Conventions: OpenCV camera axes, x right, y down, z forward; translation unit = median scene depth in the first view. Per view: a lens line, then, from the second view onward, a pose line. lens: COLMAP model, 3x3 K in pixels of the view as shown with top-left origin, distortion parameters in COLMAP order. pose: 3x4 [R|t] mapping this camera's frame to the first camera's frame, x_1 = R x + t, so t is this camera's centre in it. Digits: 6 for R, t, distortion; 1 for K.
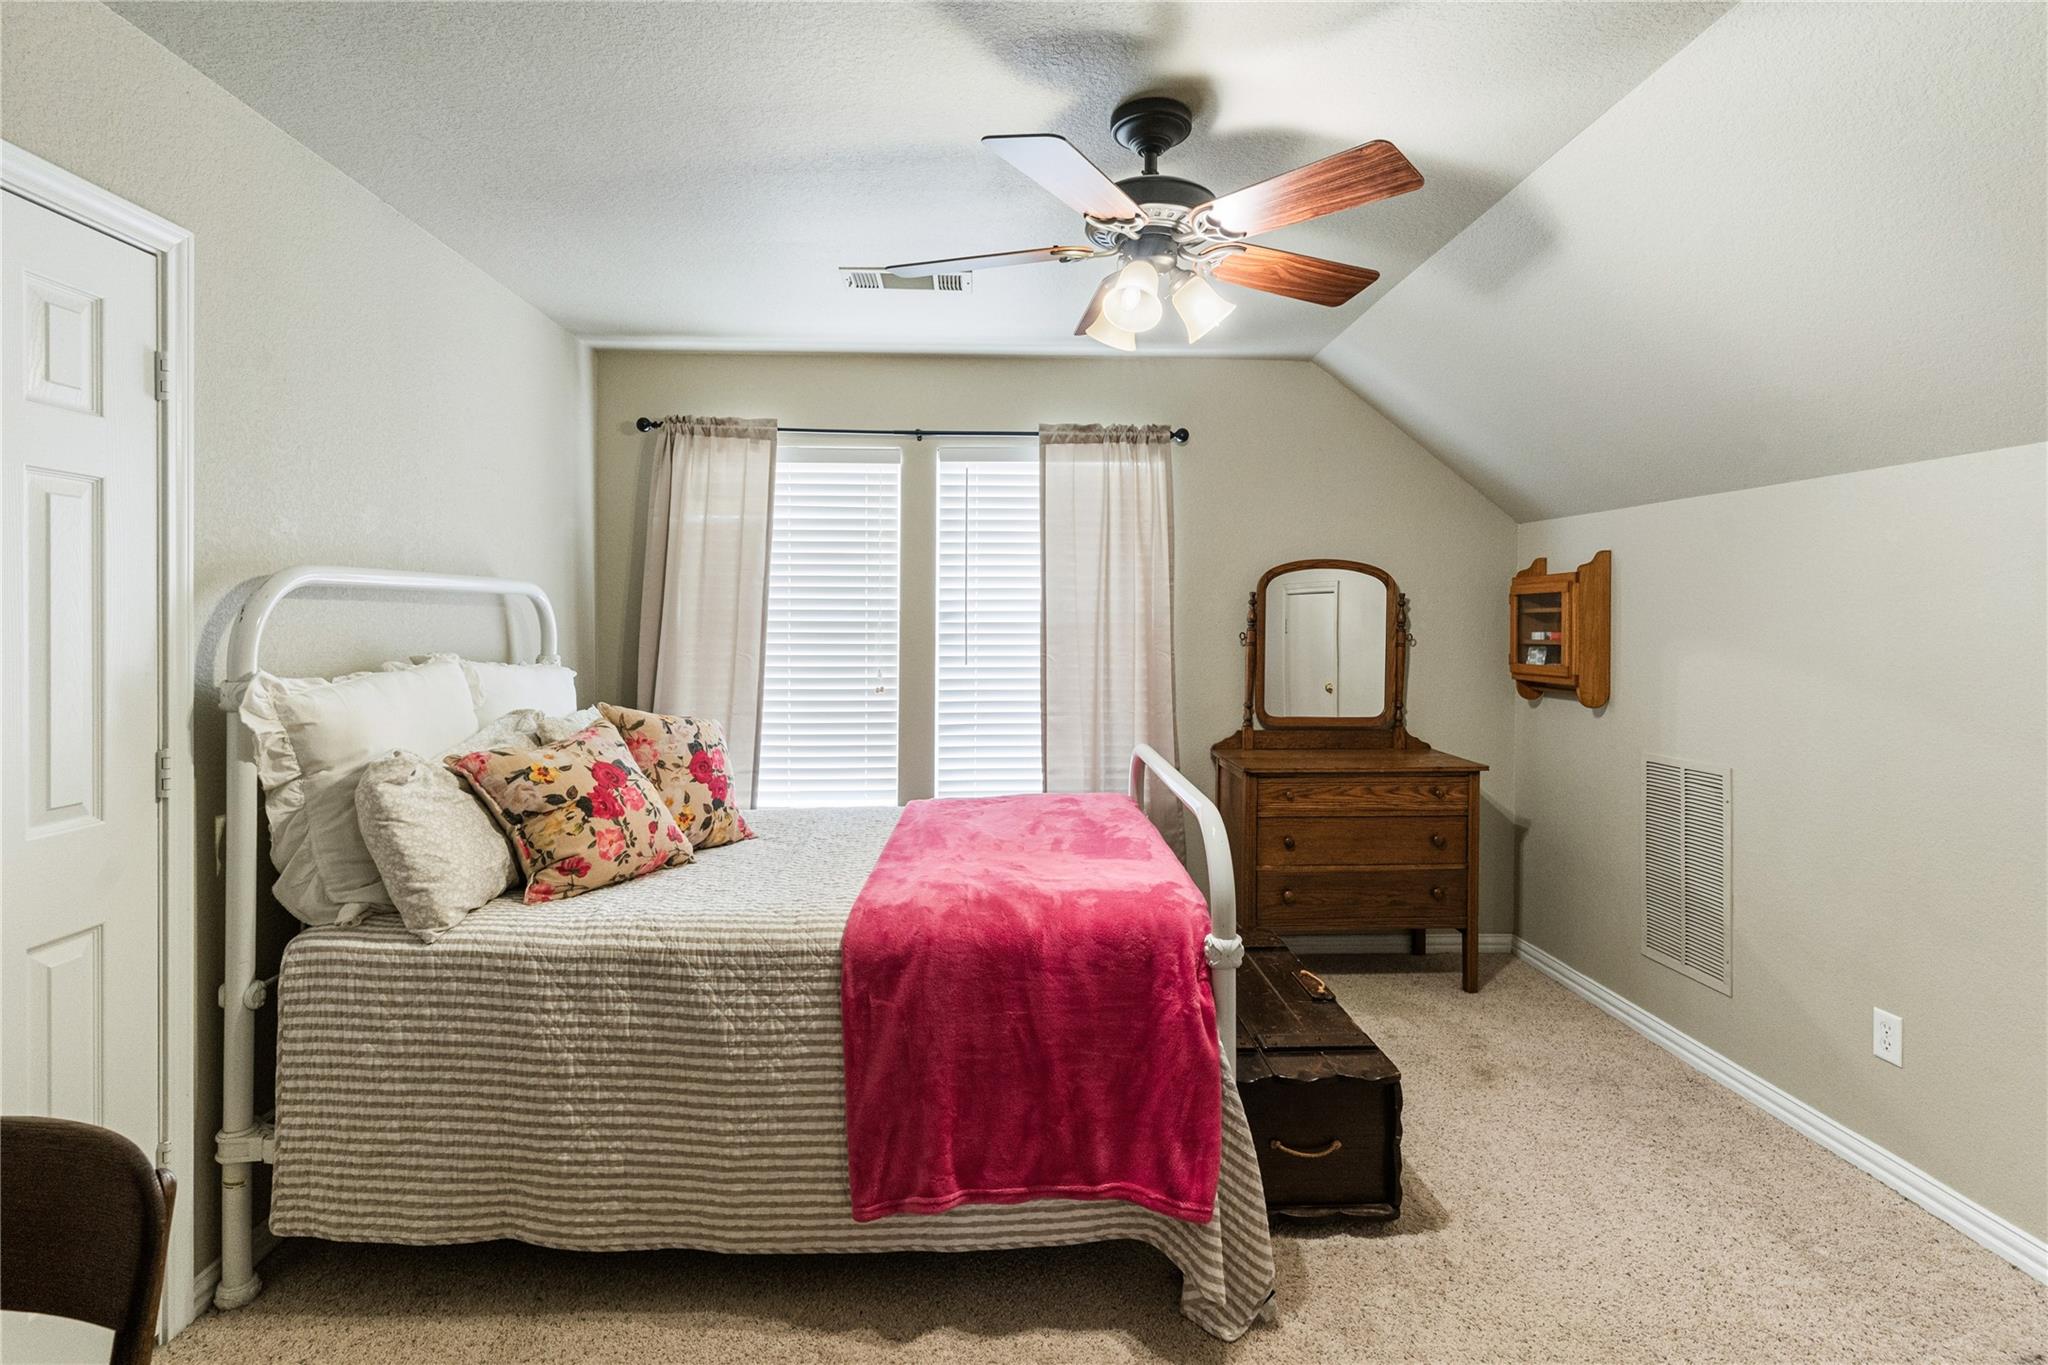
lens RADIAL K [[1017.6, 0, 1034.6], [0, 1017.6, 598.3], [0, 0, 1]] dist [0.004694, -0.001157]
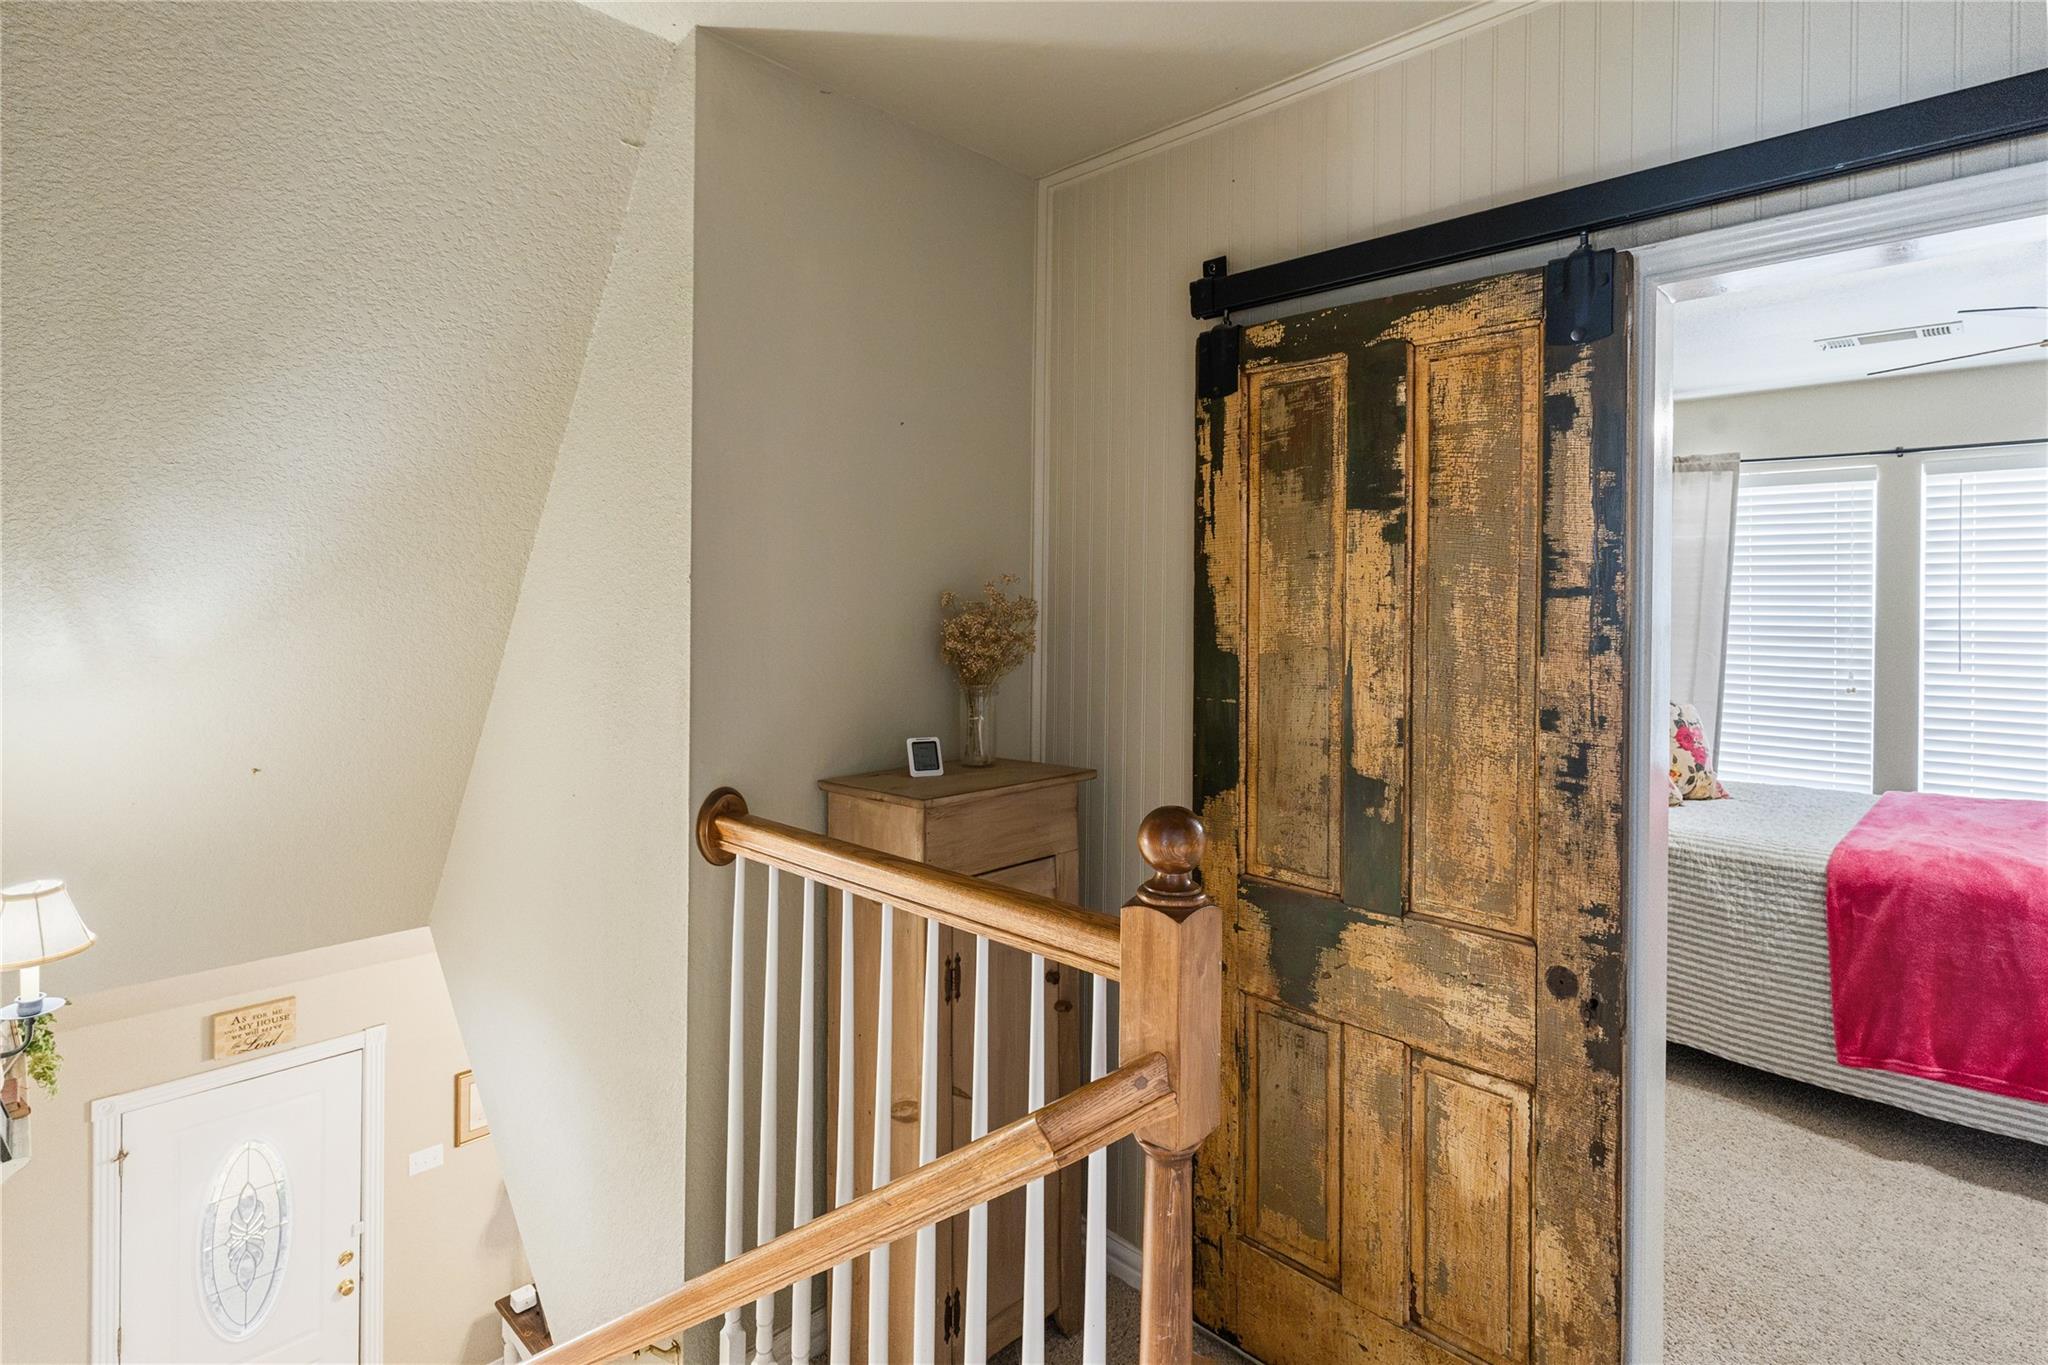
lens RADIAL K [[1017.6, 0, 1034.6], [0, 1017.6, 598.3], [0, 0, 1]] dist [0.004694, -0.001157]
pose [[0.685358, 0.003625, -0.728197, 0.083182], [0.008074, 0.999888, 0.012576, -0.057082], [0.728162, -0.014498, 0.685252, -0.740541]]
